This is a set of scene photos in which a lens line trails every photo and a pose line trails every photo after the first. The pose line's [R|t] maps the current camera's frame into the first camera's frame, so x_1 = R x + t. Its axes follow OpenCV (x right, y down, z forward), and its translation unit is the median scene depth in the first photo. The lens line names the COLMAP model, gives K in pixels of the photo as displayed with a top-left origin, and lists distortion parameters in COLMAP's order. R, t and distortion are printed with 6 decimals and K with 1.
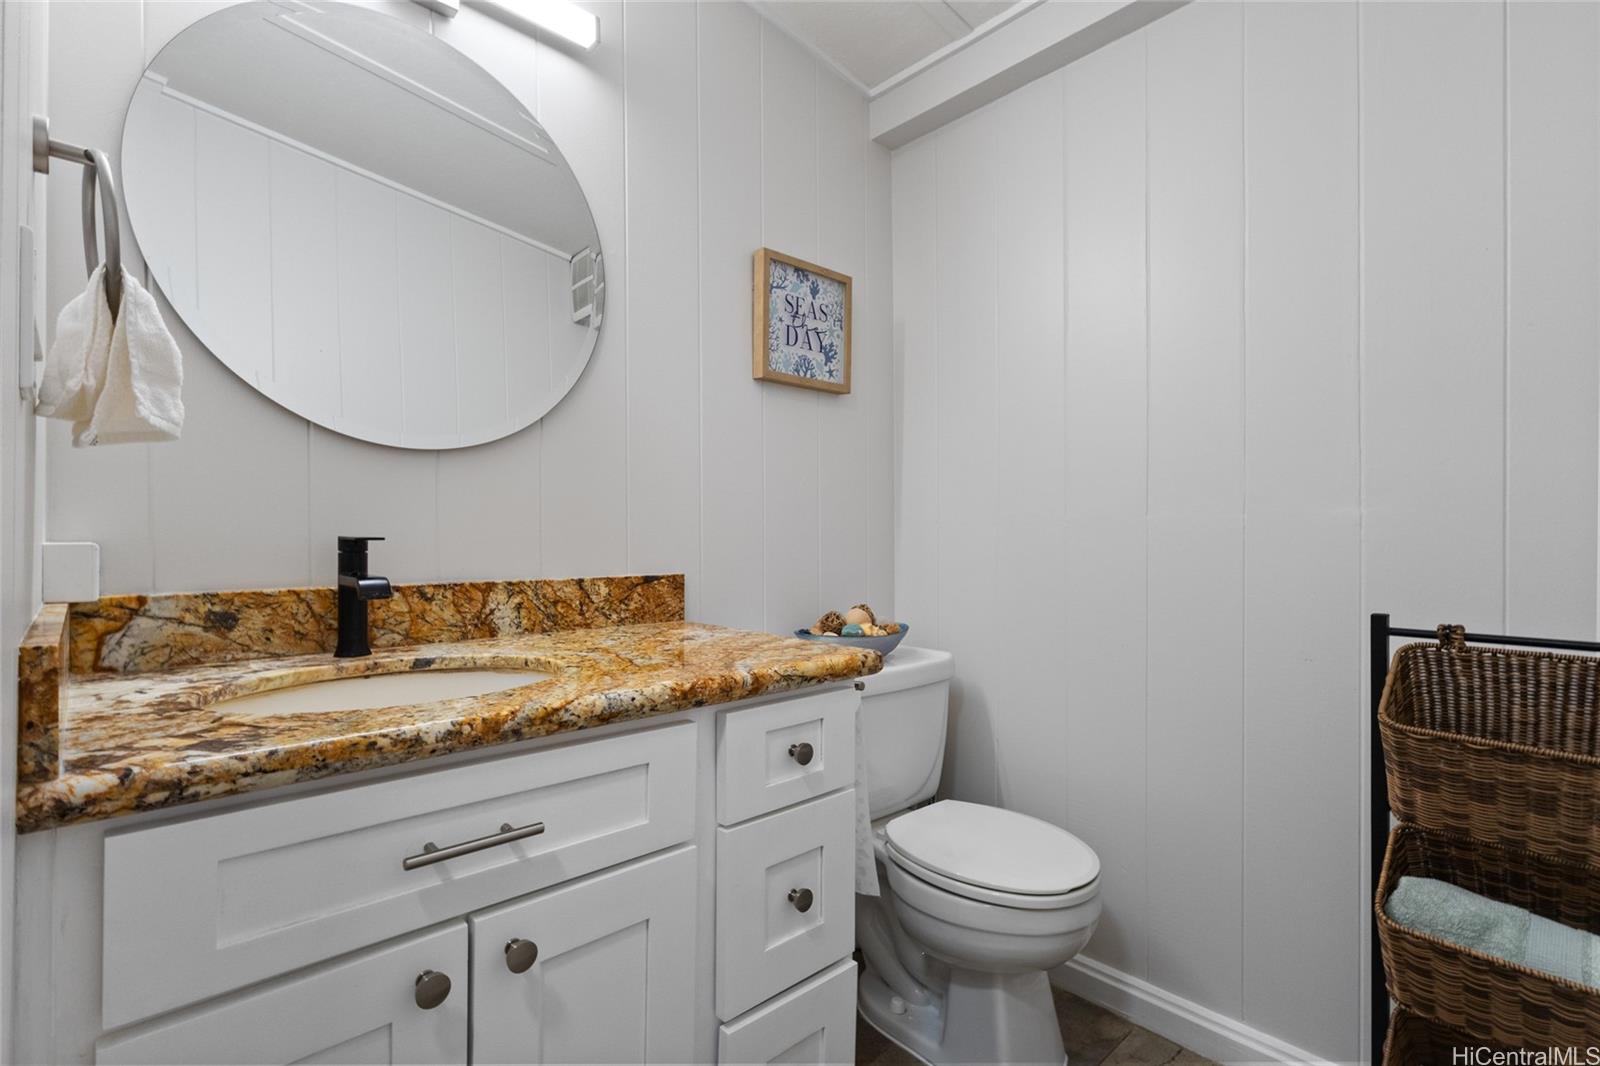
lens RADIAL K [[736.4, 0, 799.9], [0, 736.4, 535.2], [0, 0, 1]] dist [0.001685, -0.000164]
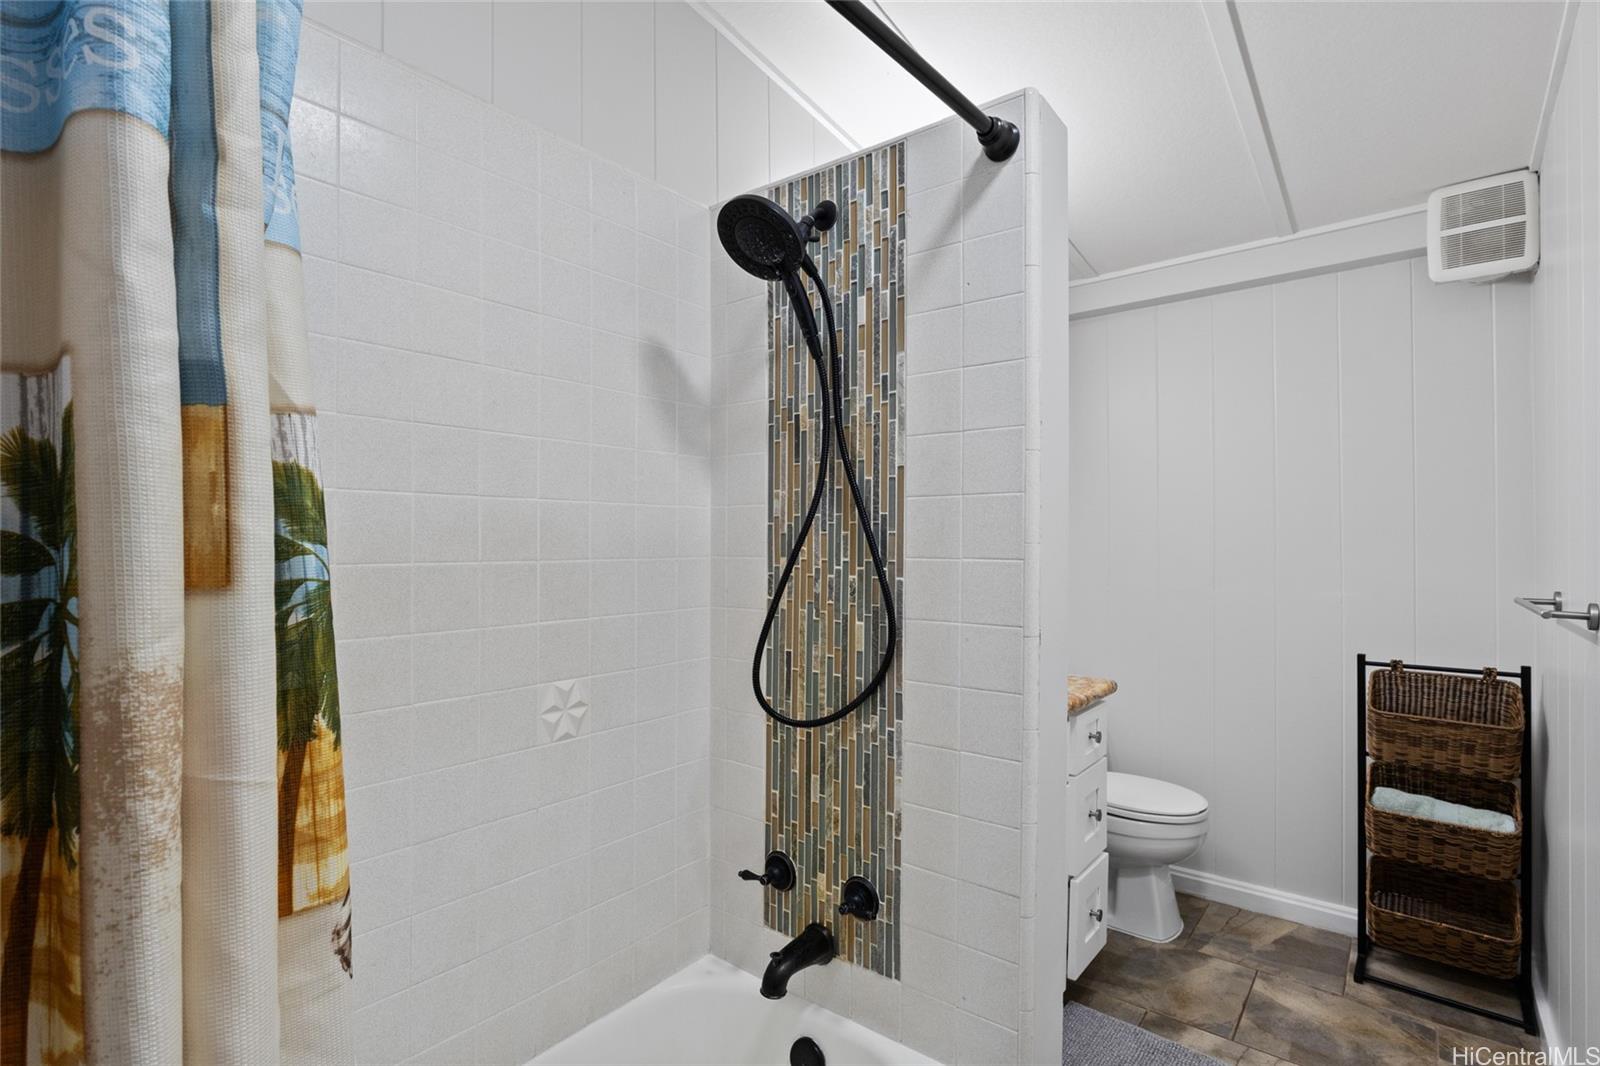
lens RADIAL K [[777.3, 0, 798.8], [0, 777.3, 536.7], [0, 0, 1]] dist [0.003619, 0.000428]
pose [[0.987540, 0.000926, 0.157364, -1.077264], [-0.000402, 0.999994, -0.003358, -0.210641], [-0.157366, 0.003253, 0.987535, -0.853452]]
